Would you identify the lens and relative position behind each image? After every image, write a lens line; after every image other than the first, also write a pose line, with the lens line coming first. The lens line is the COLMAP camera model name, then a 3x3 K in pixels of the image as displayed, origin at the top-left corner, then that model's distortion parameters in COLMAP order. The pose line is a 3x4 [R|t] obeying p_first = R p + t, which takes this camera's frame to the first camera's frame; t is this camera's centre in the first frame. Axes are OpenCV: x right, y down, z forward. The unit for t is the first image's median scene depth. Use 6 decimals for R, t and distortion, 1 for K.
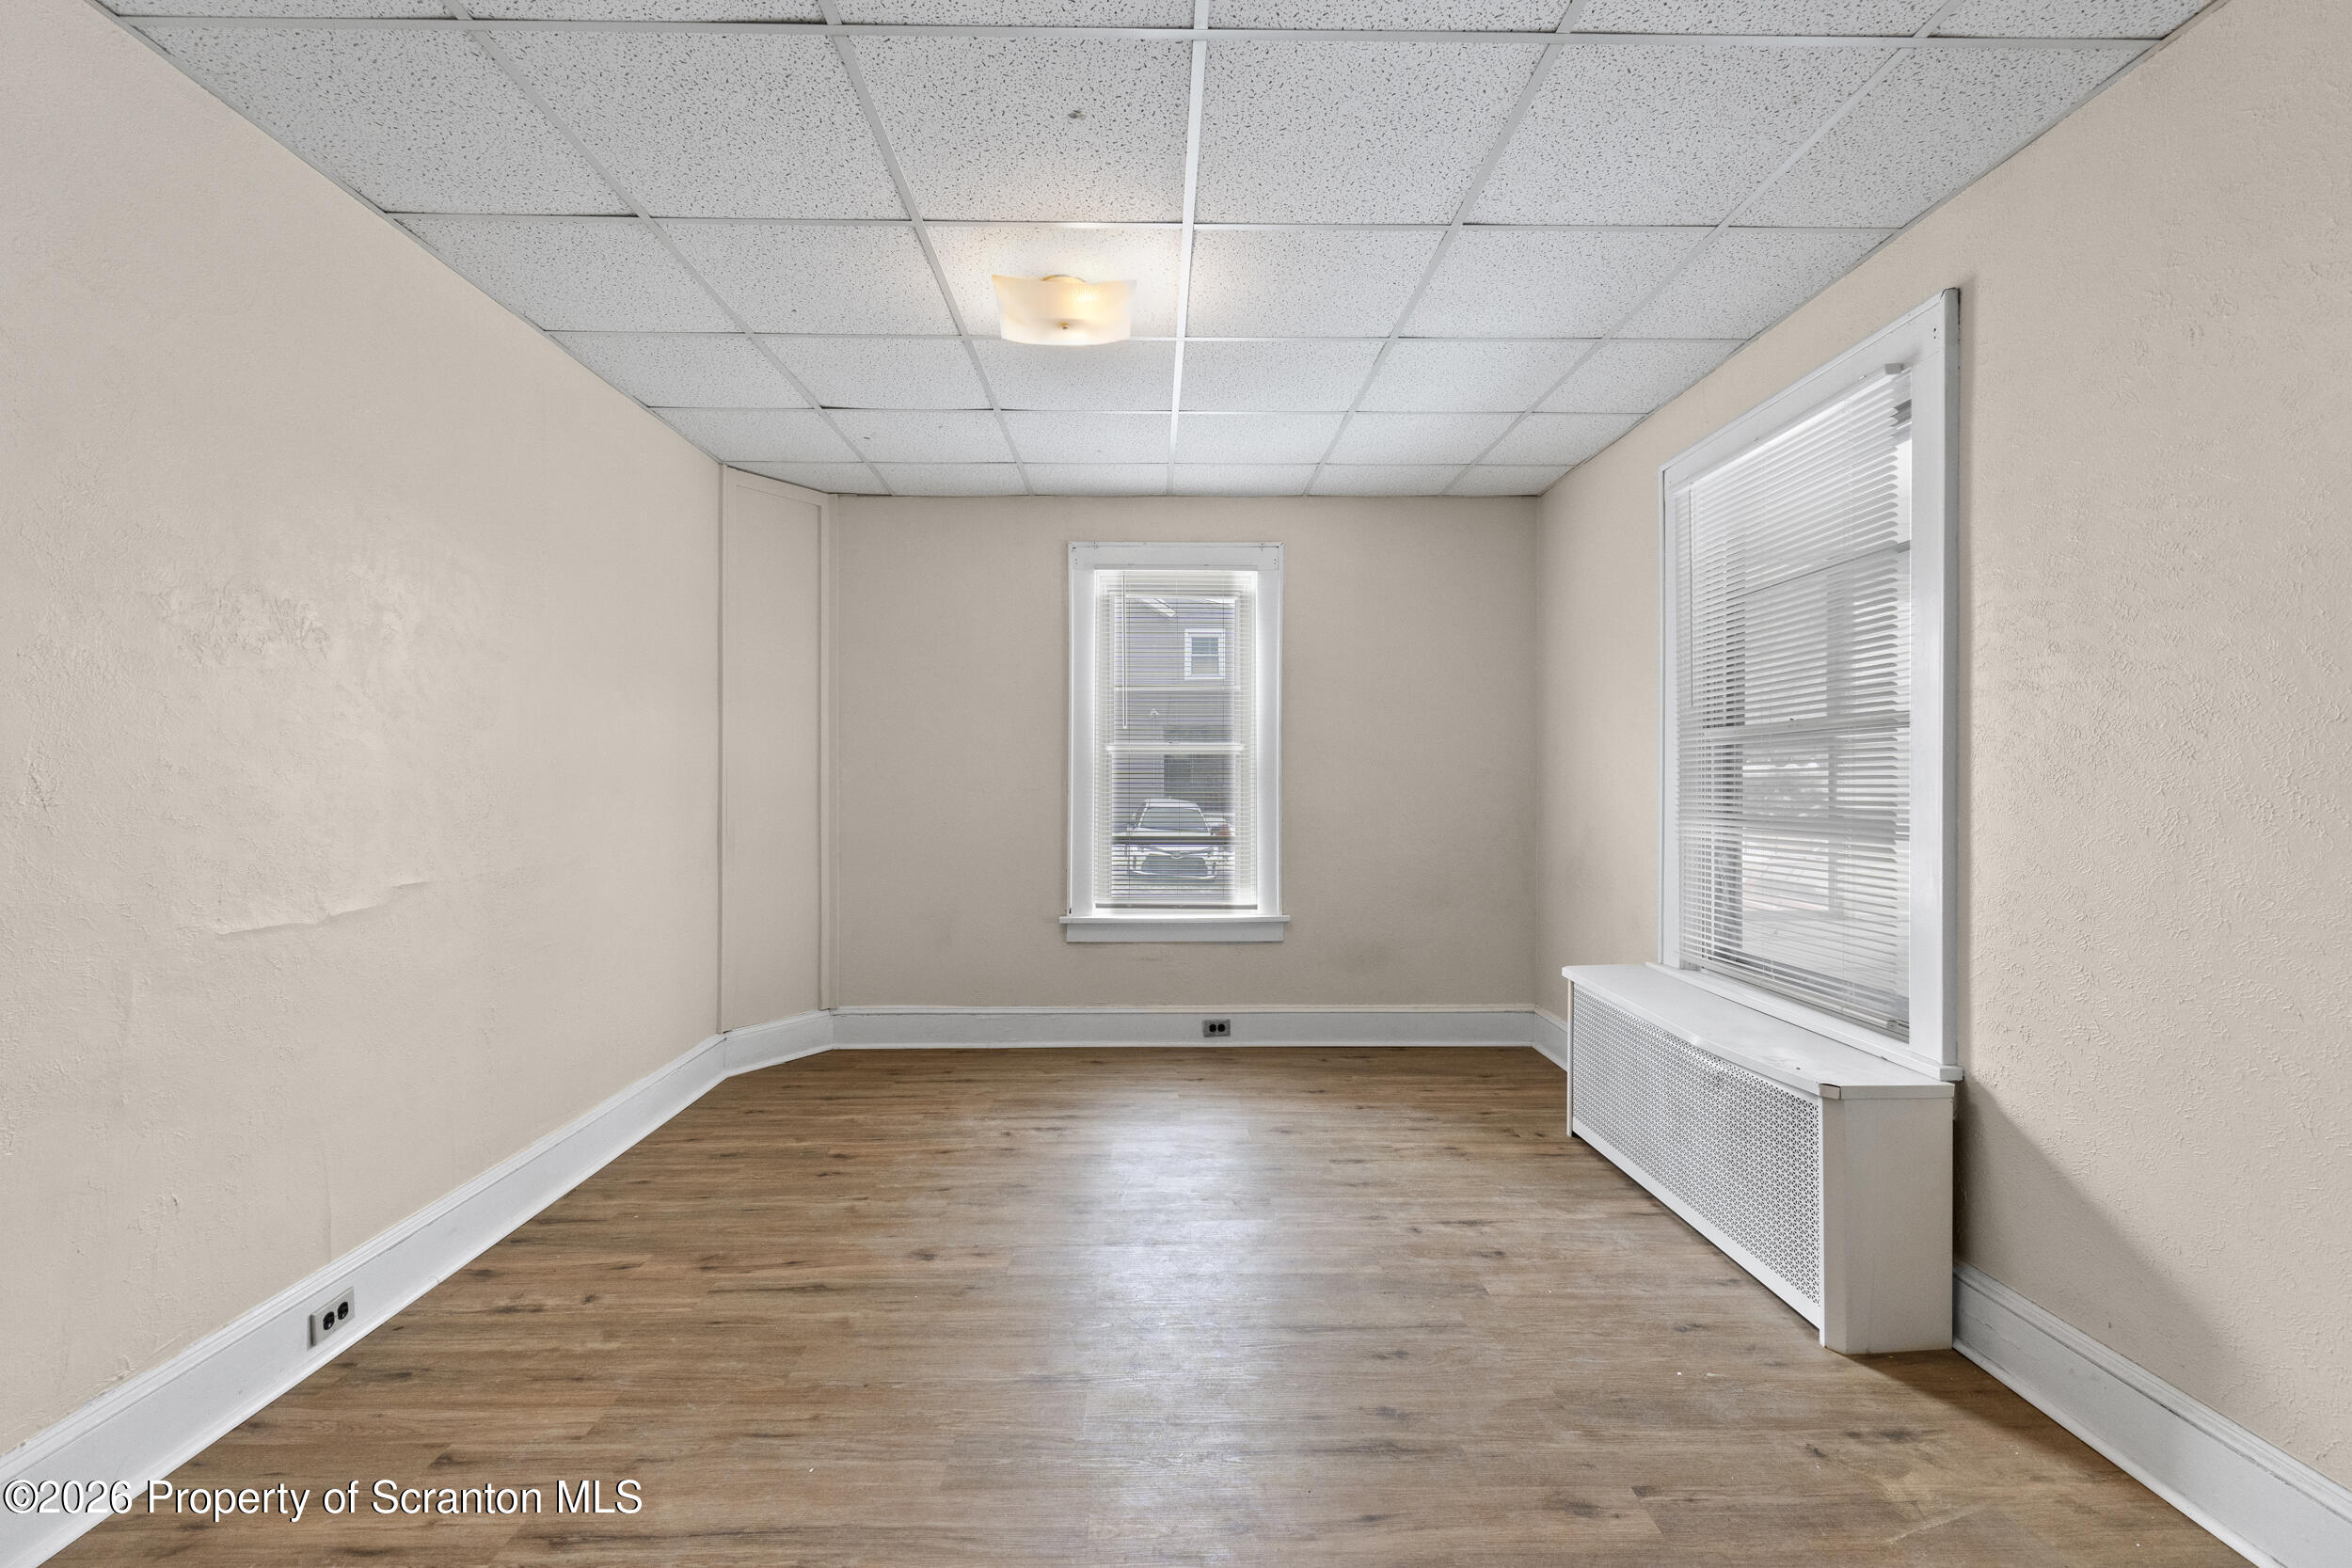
lens RADIAL K [[1035.1, 0, 1167.6], [0, 1035.1, 779.3], [0, 0, 1]] dist [-0.006014, -0.000357]
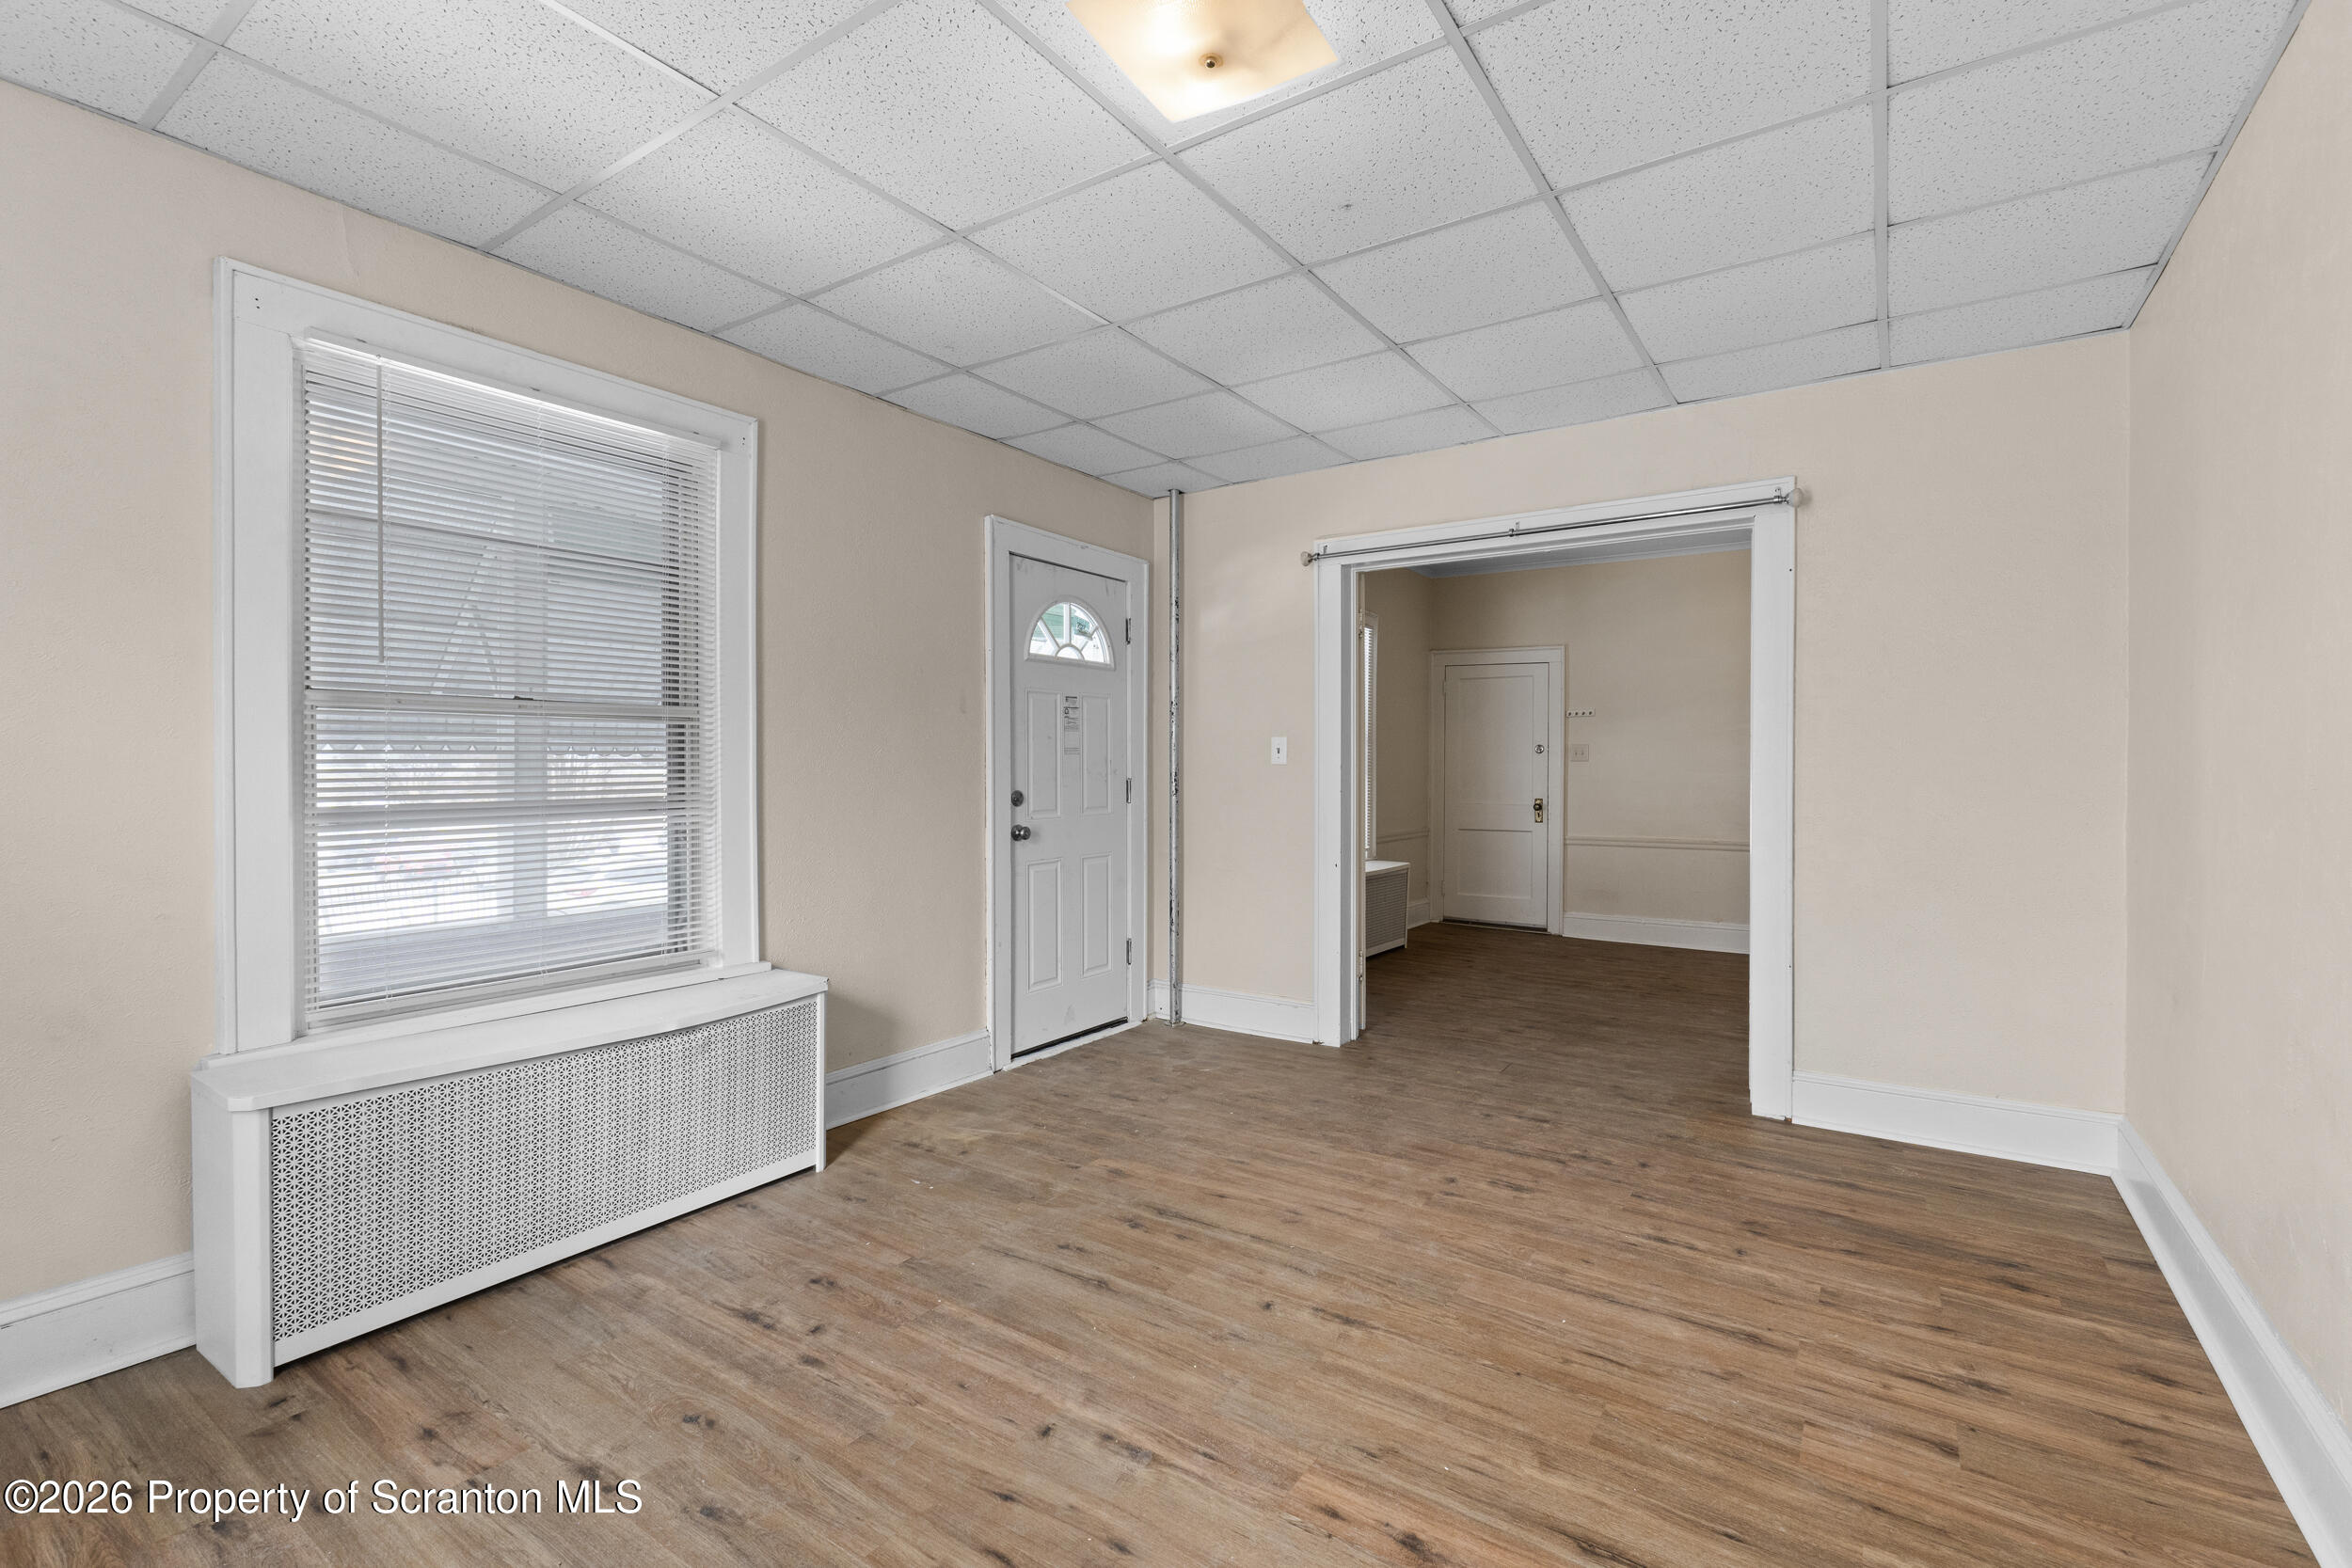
lens RADIAL K [[1035.1, 0, 1167.6], [0, 1035.1, 779.3], [0, 0, 1]] dist [-0.006014, -0.000357]
pose [[-0.812789, -0.010897, 0.582457, -0.546830], [-0.002489, 0.999881, 0.015234, -0.000142], [-0.582553, 0.010933, -0.812719, 1.850109]]
